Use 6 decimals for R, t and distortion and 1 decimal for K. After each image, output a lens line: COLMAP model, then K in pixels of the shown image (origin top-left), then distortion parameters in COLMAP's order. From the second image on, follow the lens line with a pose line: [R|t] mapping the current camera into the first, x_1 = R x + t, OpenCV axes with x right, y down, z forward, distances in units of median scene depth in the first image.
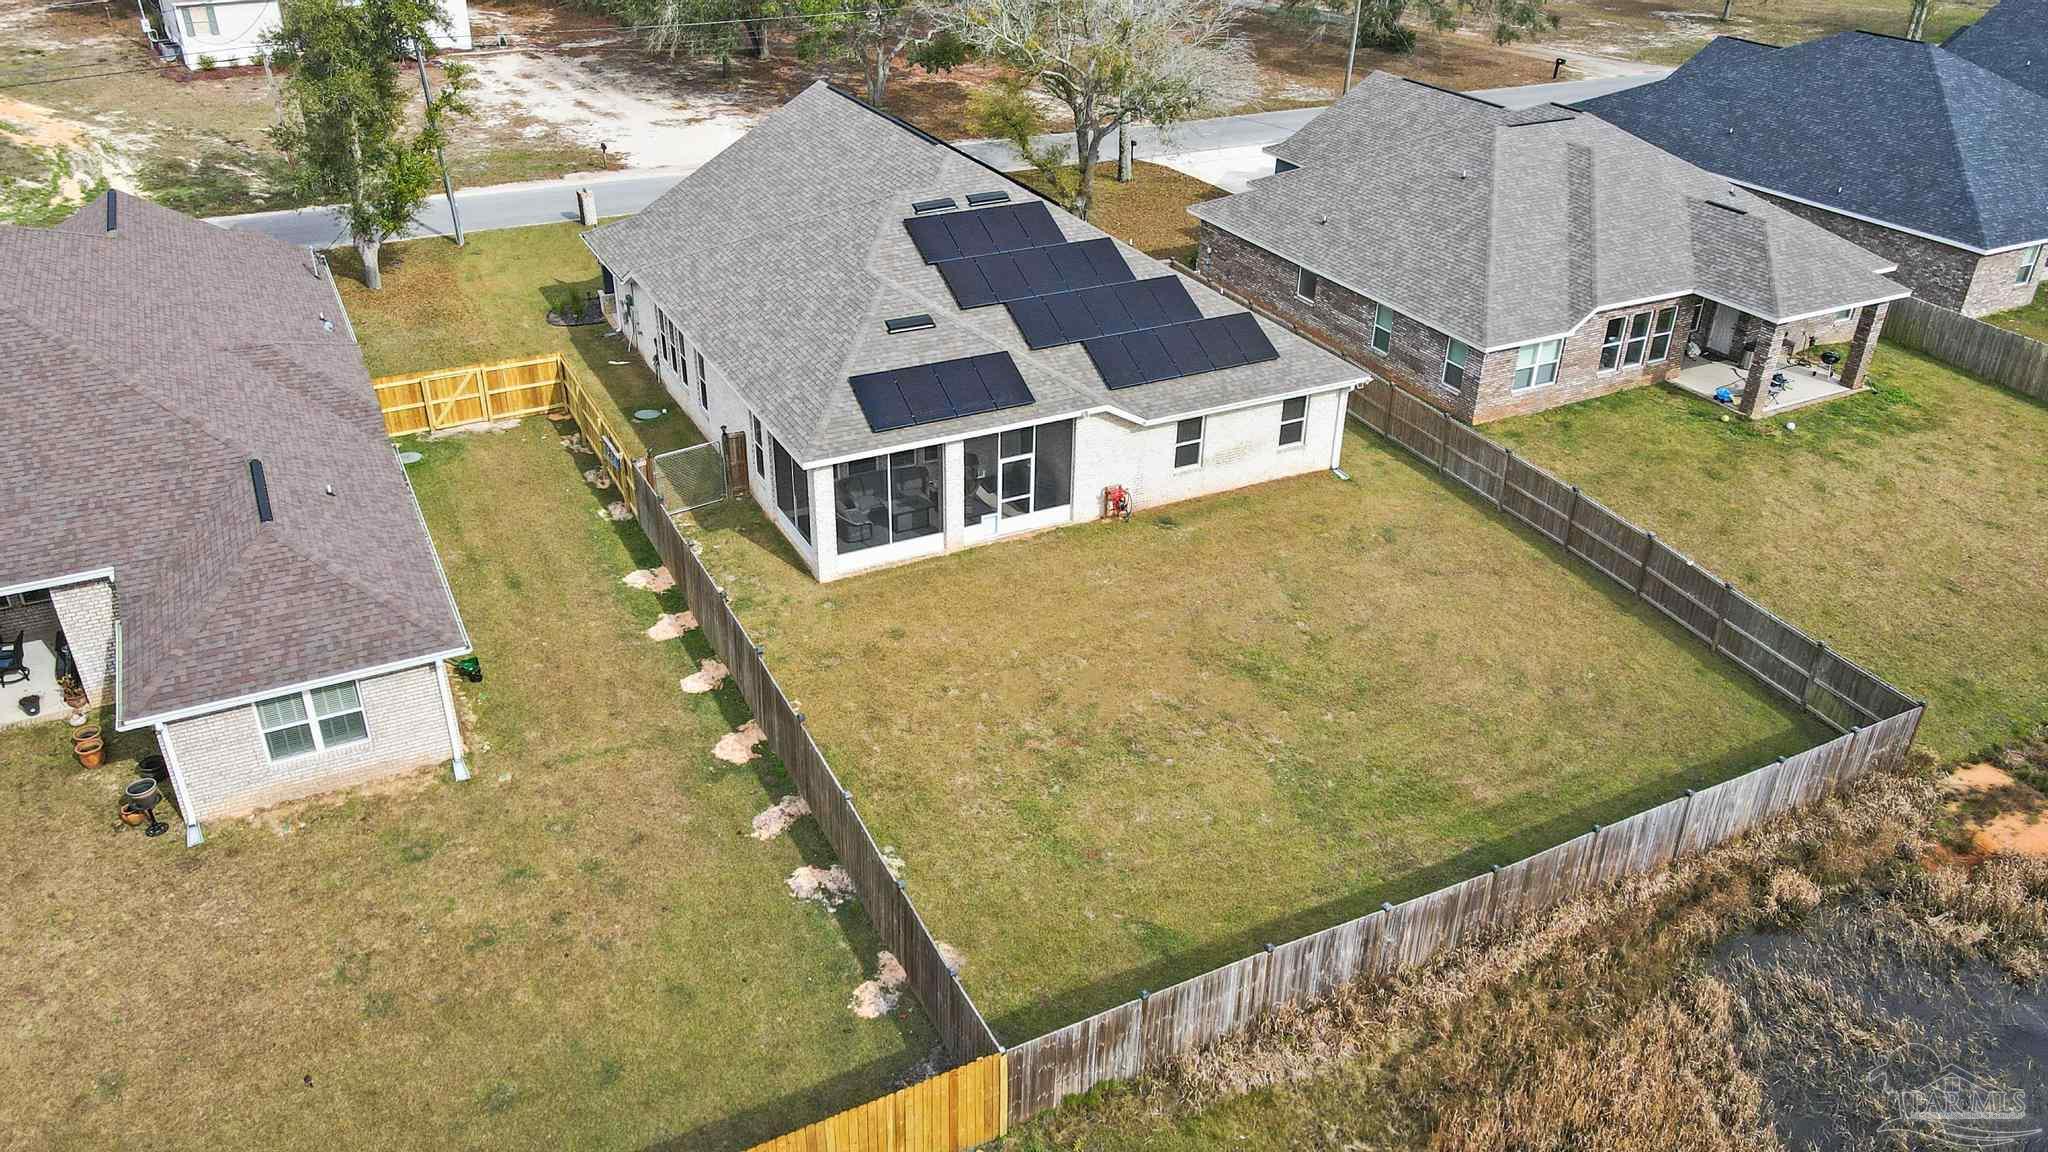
lens RADIAL K [[1503.3, 0, 1017.9], [0, 1503.3, 578.9], [0, 0, 1]] dist [0.000124, -0.001761]
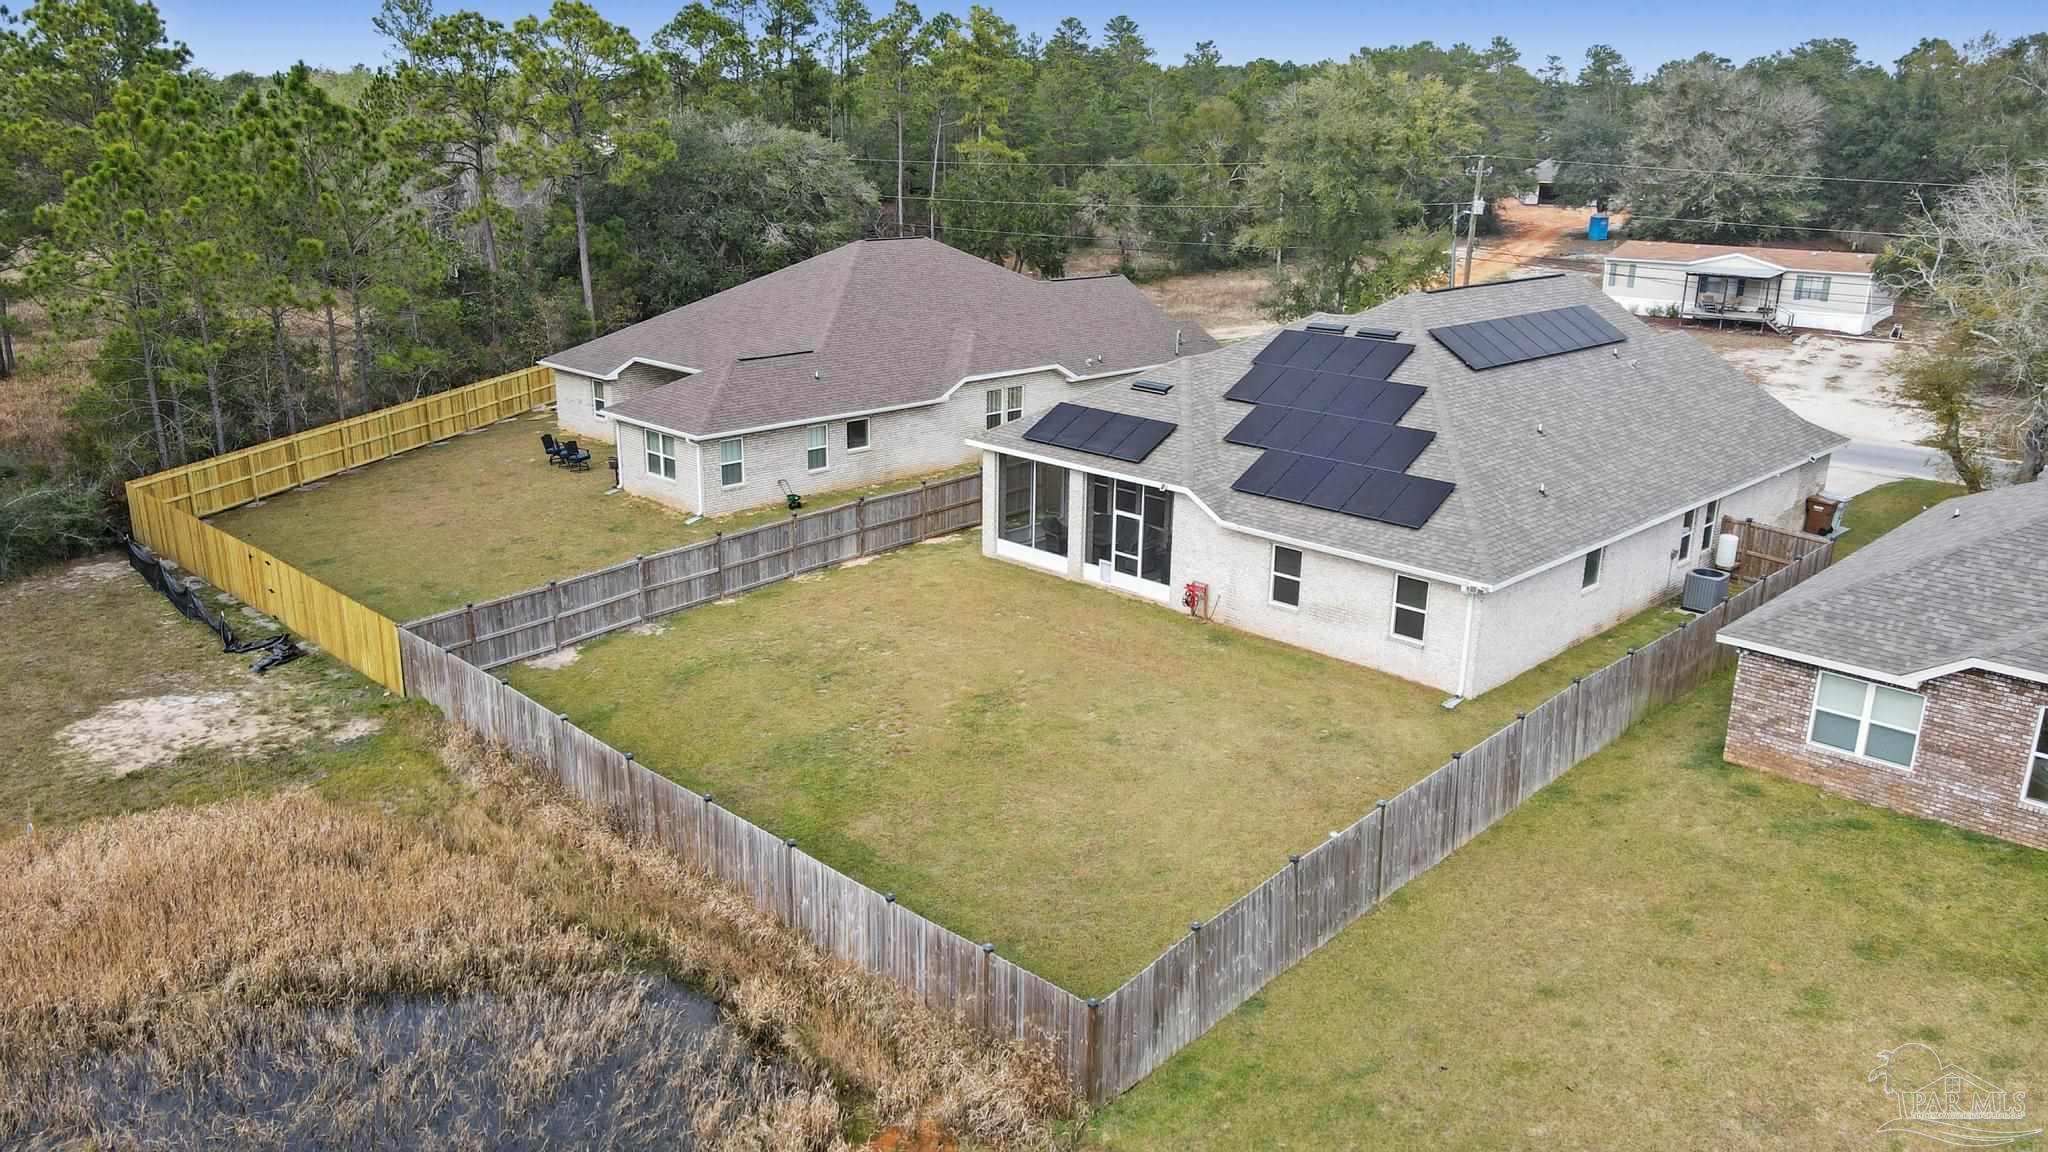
lens RADIAL K [[1503.3, 0, 1017.9], [0, 1503.3, 578.9], [0, 0, 1]] dist [0.000124, -0.001761]
pose [[0.310966, 0.264858, -0.912771, 0.935347], [-0.479852, 0.872745, 0.089767, -0.097264], [0.820392, 0.410080, 0.398486, 0.530146]]
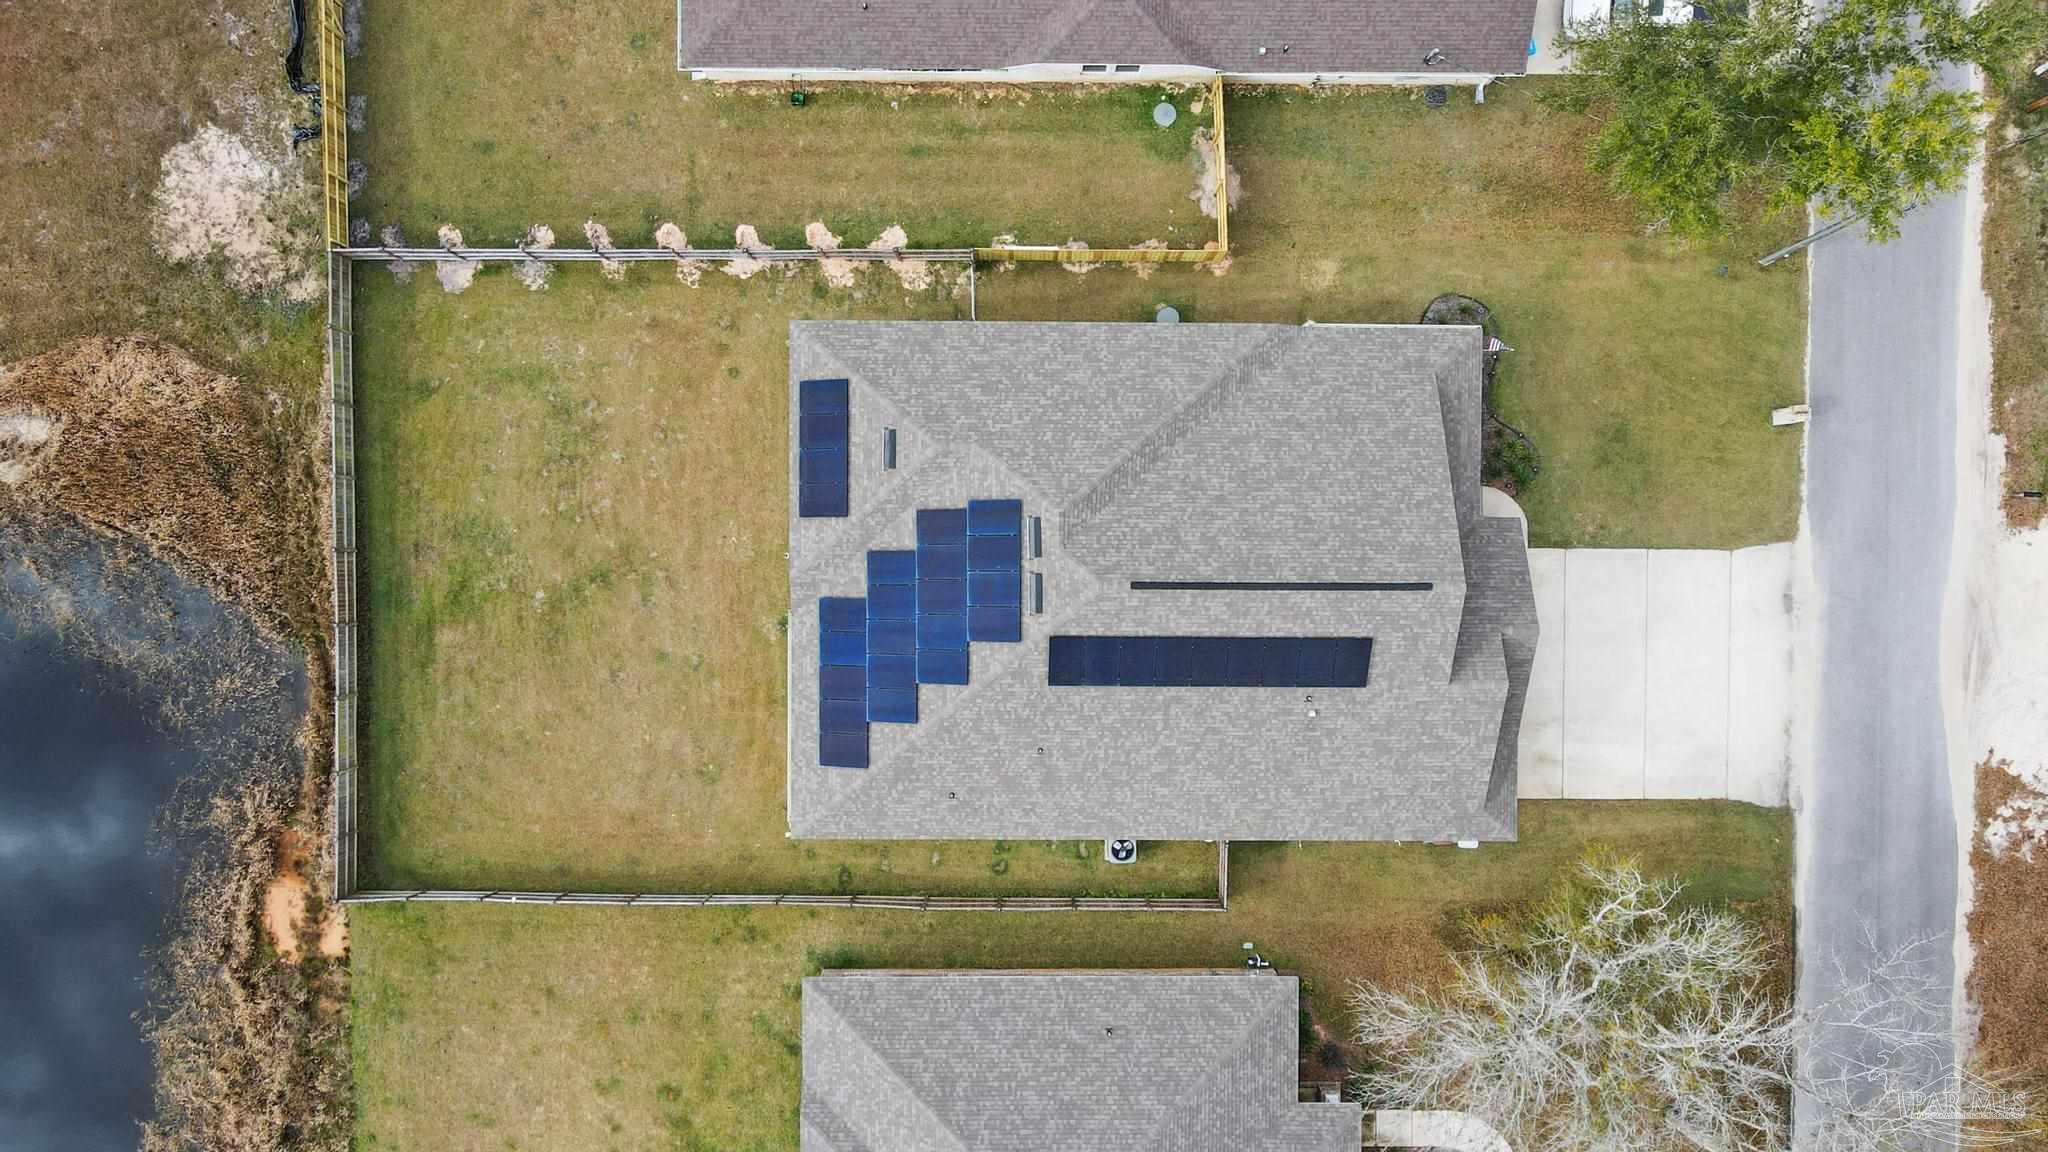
lens RADIAL K [[1503.3, 0, 1017.9], [0, 1503.3, 578.9], [0, 0, 1]] dist [0.000124, -0.001761]
pose [[-0.457745, 0.889079, -0.002823, -0.022909], [-0.459031, -0.233612, 0.857156, -1.261304], [0.761419, 0.393655, 0.515050, 0.493902]]
